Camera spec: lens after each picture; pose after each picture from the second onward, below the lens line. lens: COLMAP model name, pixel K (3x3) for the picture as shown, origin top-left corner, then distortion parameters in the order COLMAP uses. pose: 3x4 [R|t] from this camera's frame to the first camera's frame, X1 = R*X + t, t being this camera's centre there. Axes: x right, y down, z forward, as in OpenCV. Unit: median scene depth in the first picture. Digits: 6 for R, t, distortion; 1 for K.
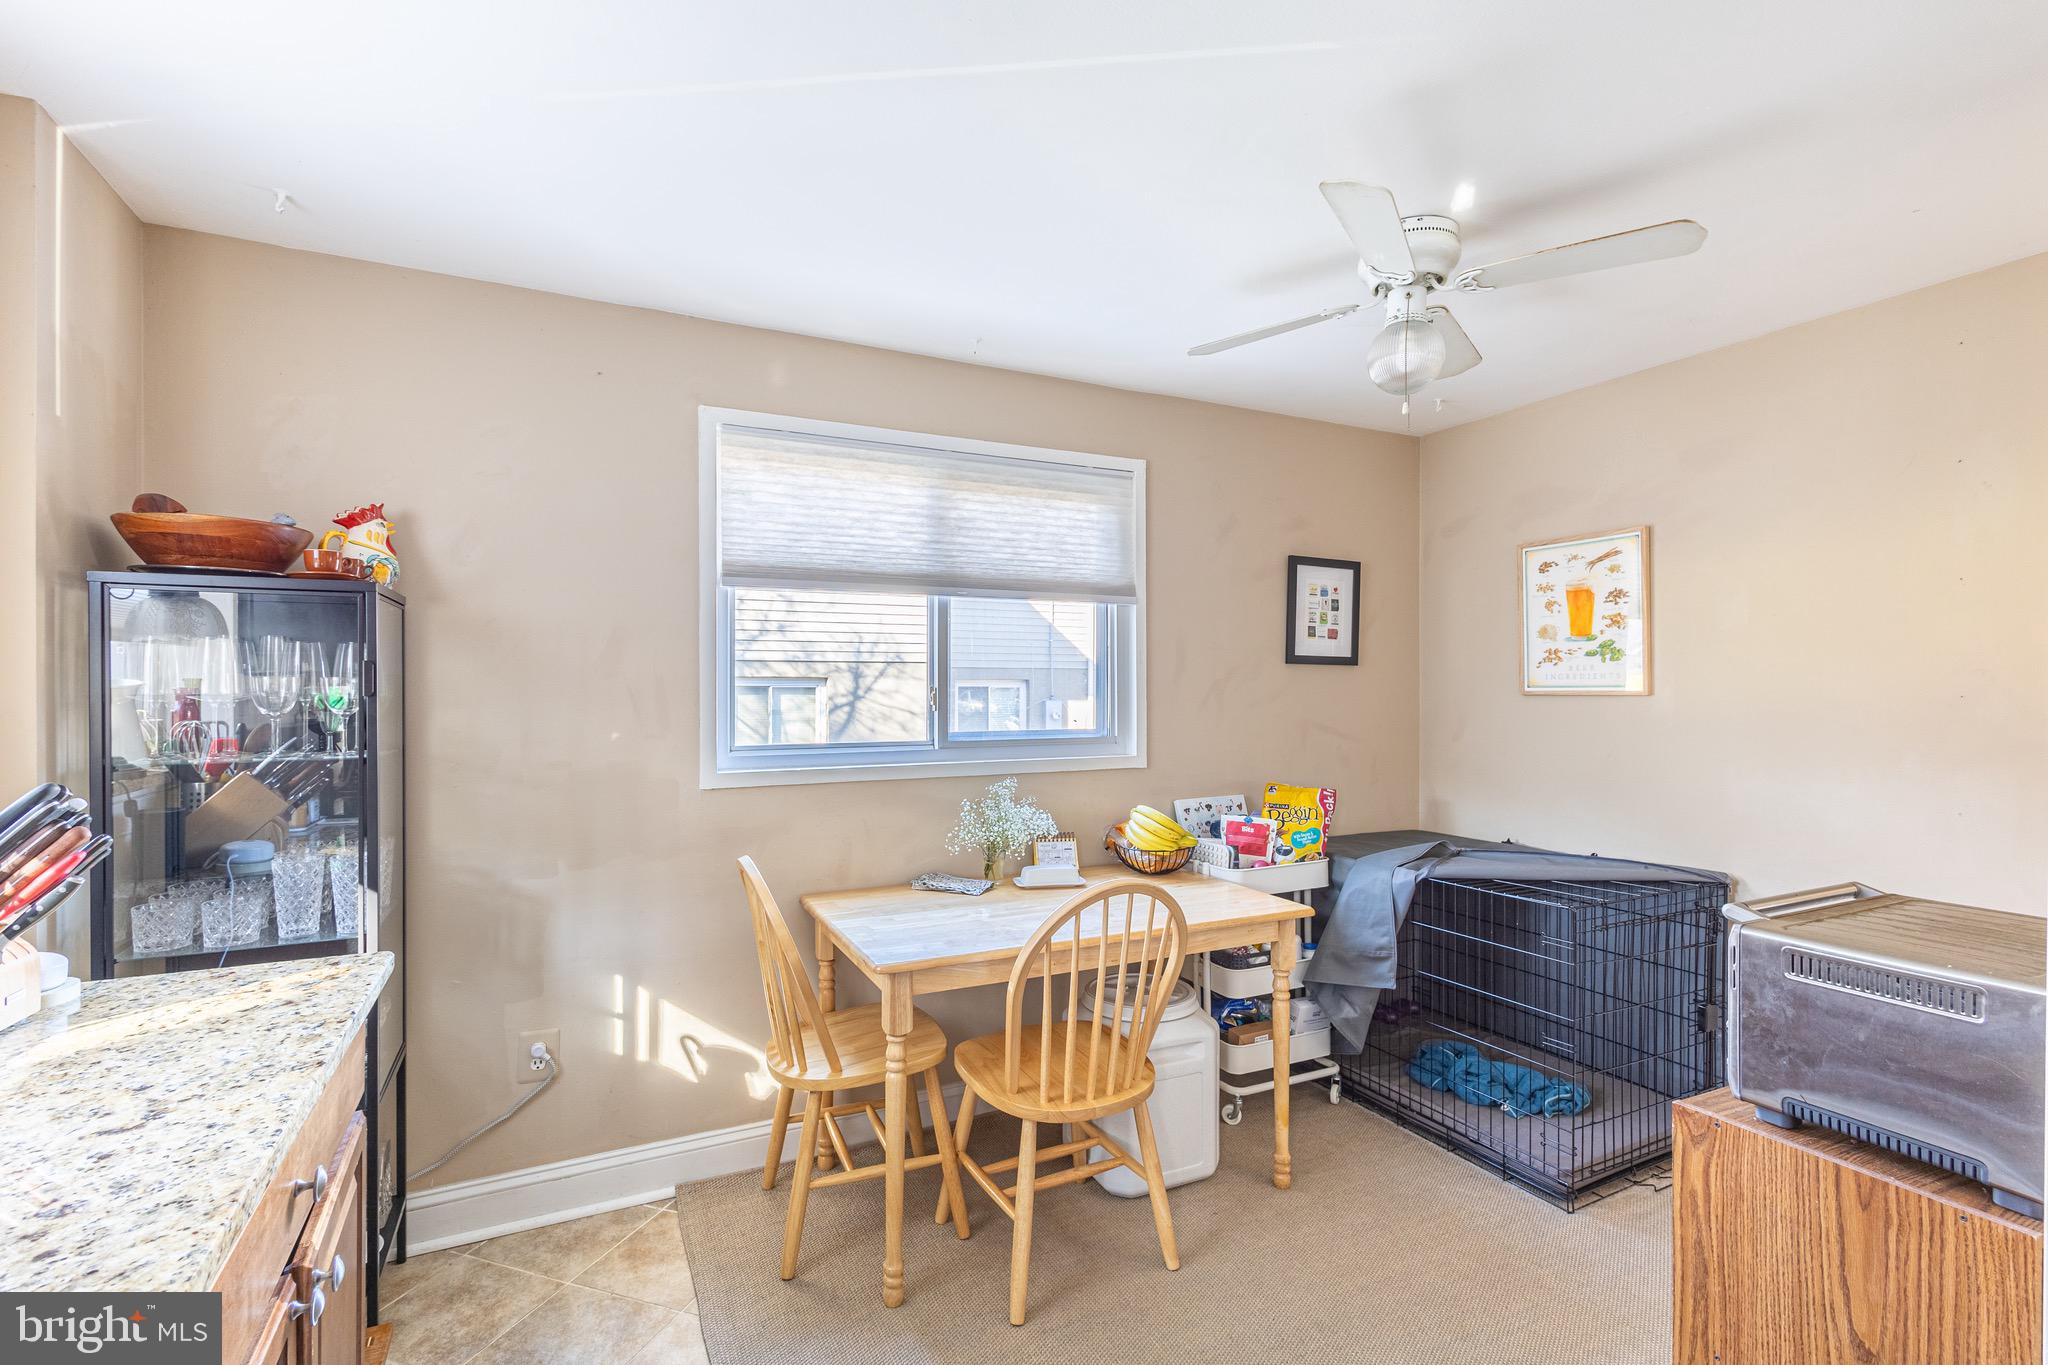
lens RADIAL K [[906.9, 0, 1030.4], [0, 906.9, 681.9], [0, 0, 1]] dist [0.002227, 0.000188]
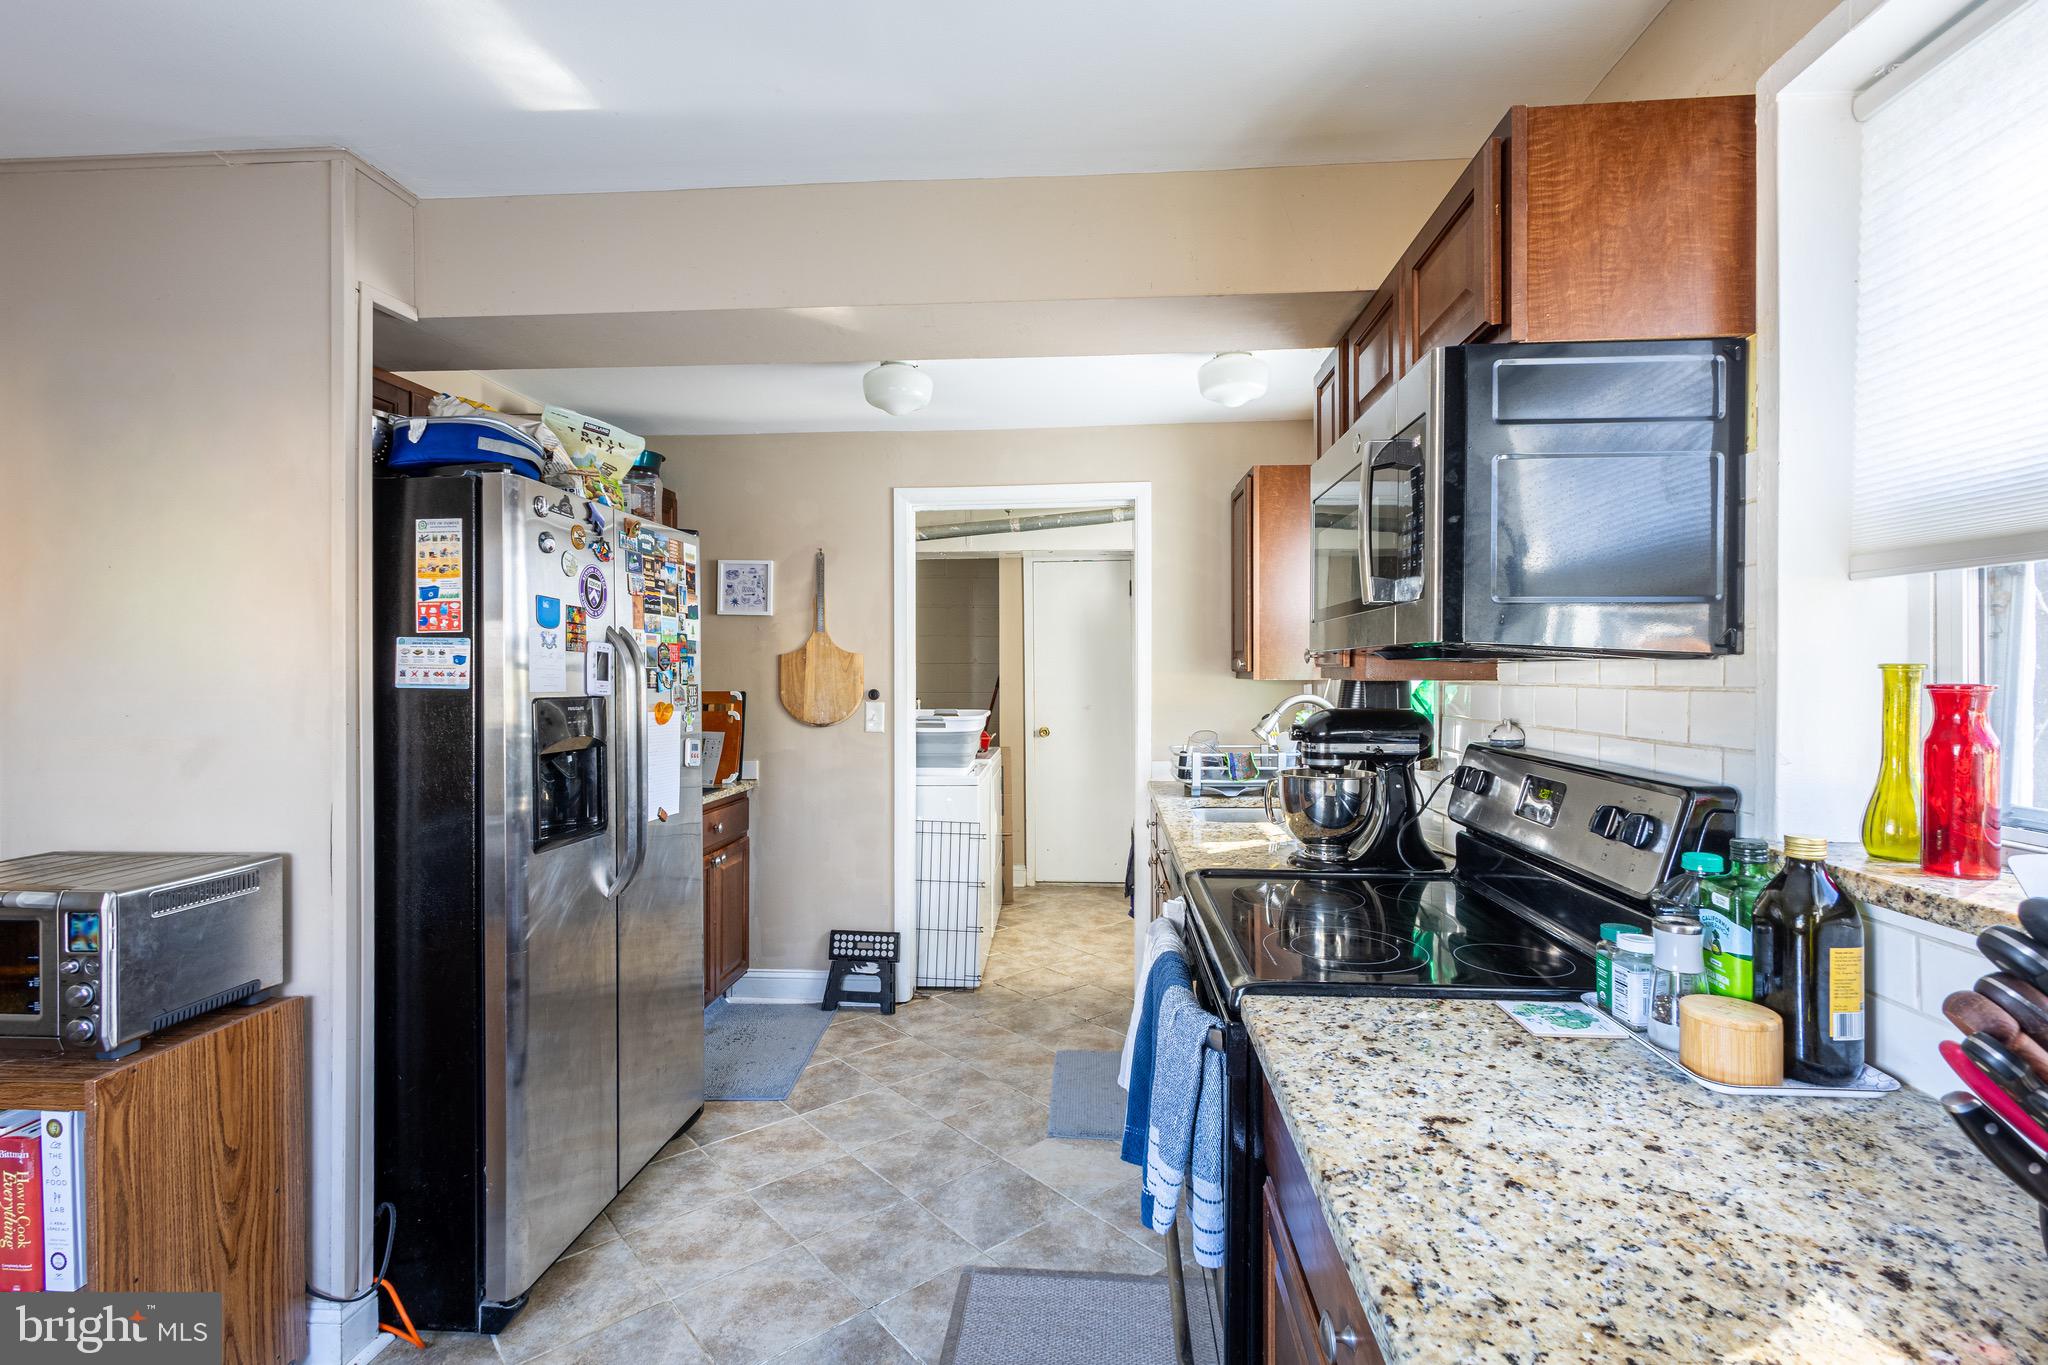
lens RADIAL K [[906.9, 0, 1029.5], [0, 906.9, 679.1], [0, 0, 1]] dist [0.002227, 0.000188]
pose [[-0.850264, -0.004940, 0.526333, -0.467341], [-0.001187, 0.999971, 0.007468, 0.001739], [-0.526355, 0.005725, -0.850246, 0.854375]]
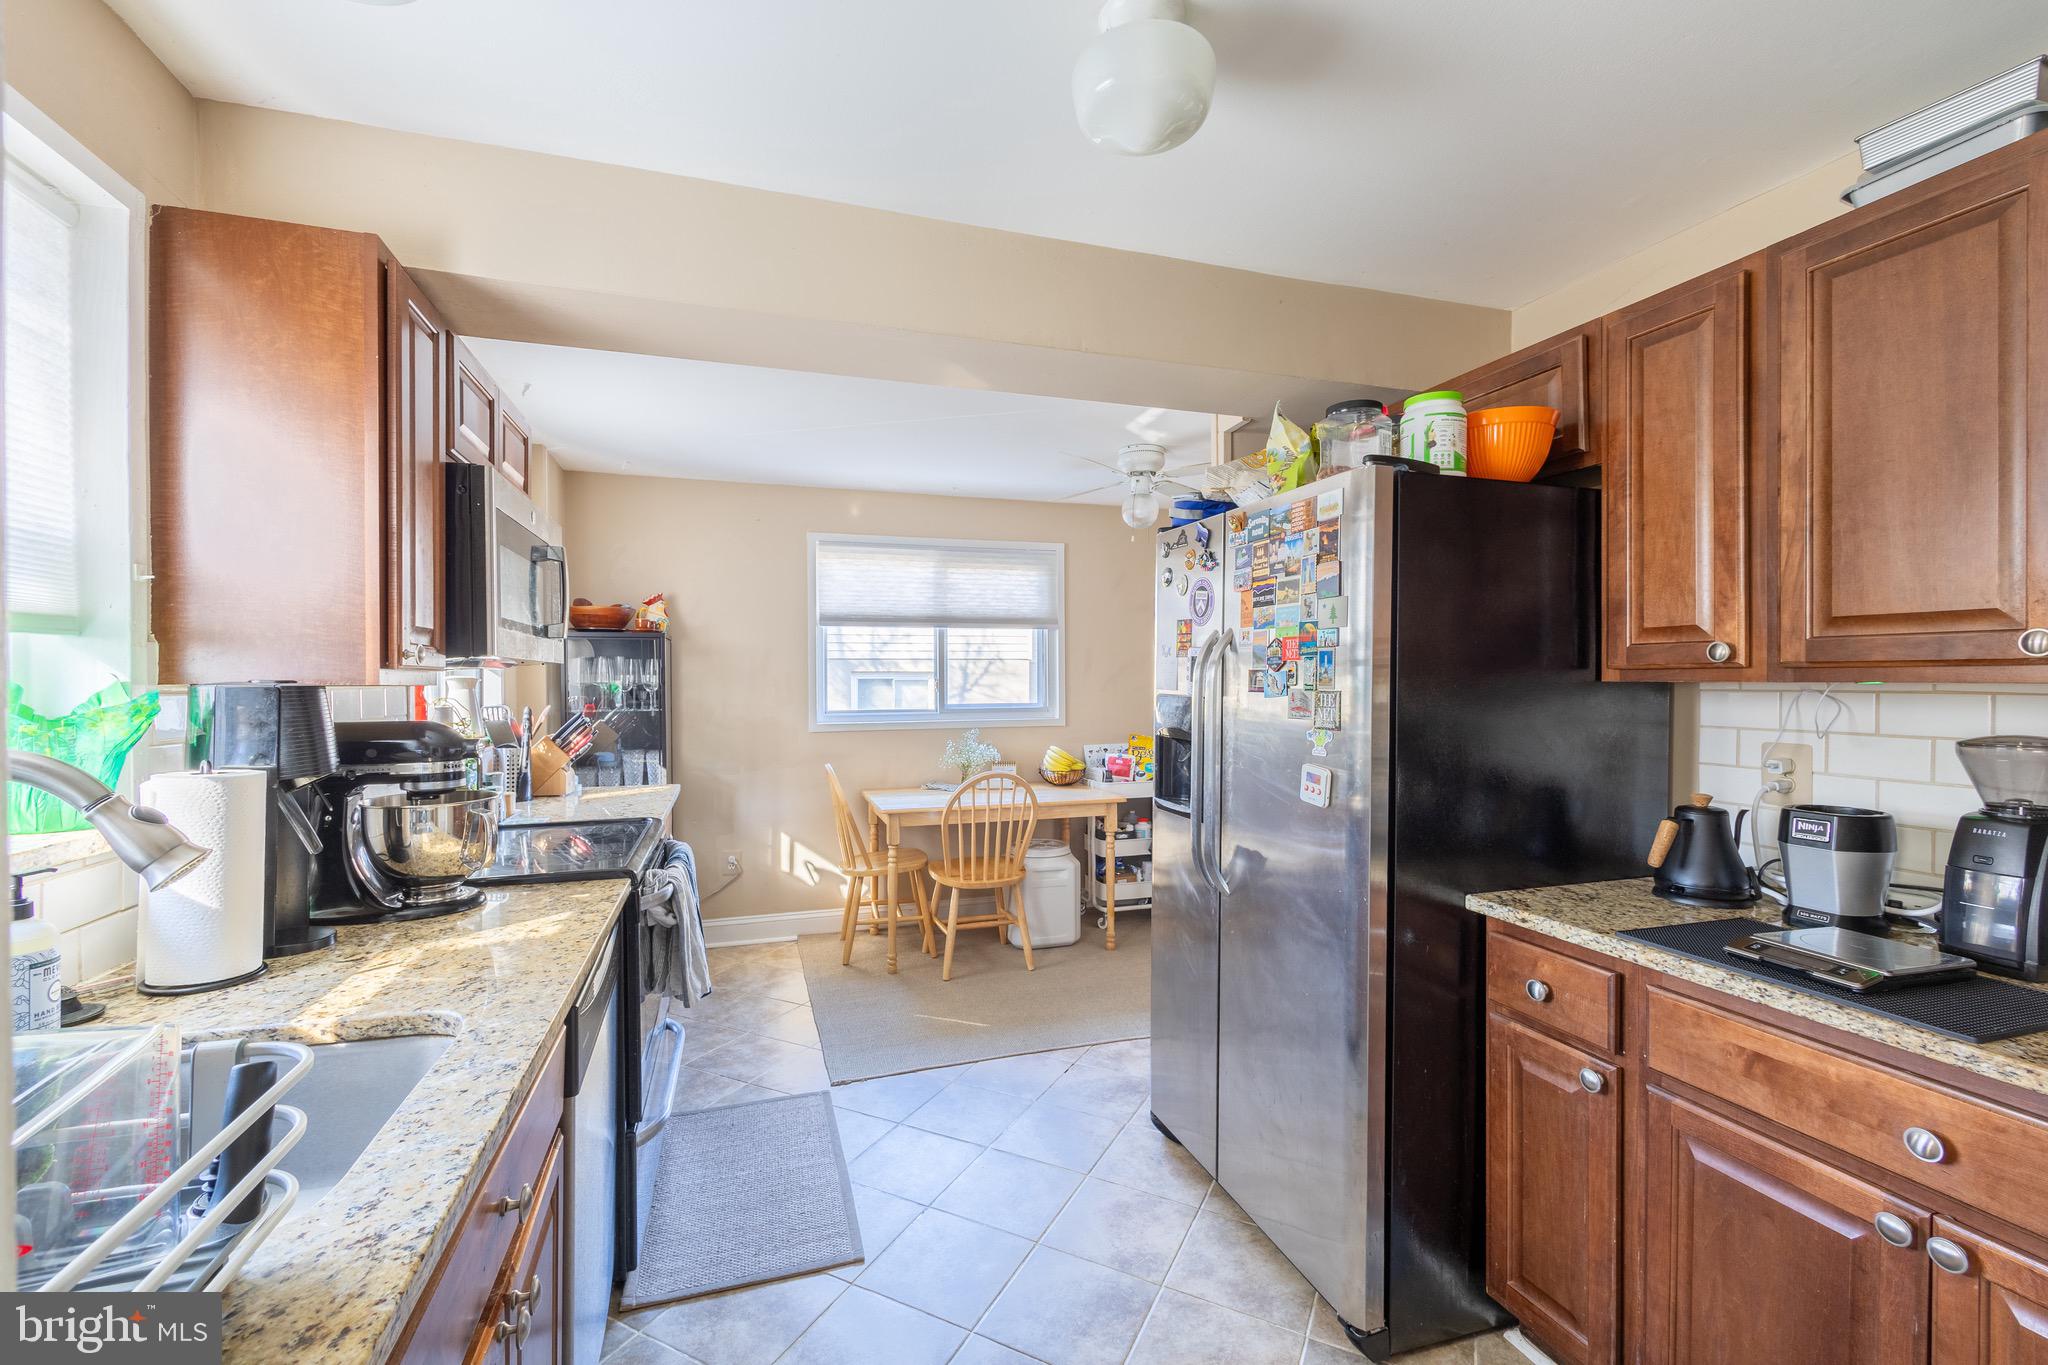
lens RADIAL K [[906.9, 0, 1036.1], [0, 906.9, 679.3], [0, 0, 1]] dist [0.002227, 0.000188]
pose [[0.987249, -0.004579, -0.159118, 0.426856], [0.004994, 0.999985, 0.002208, 0.004684], [0.159106, -0.002975, 0.987257, -0.839094]]
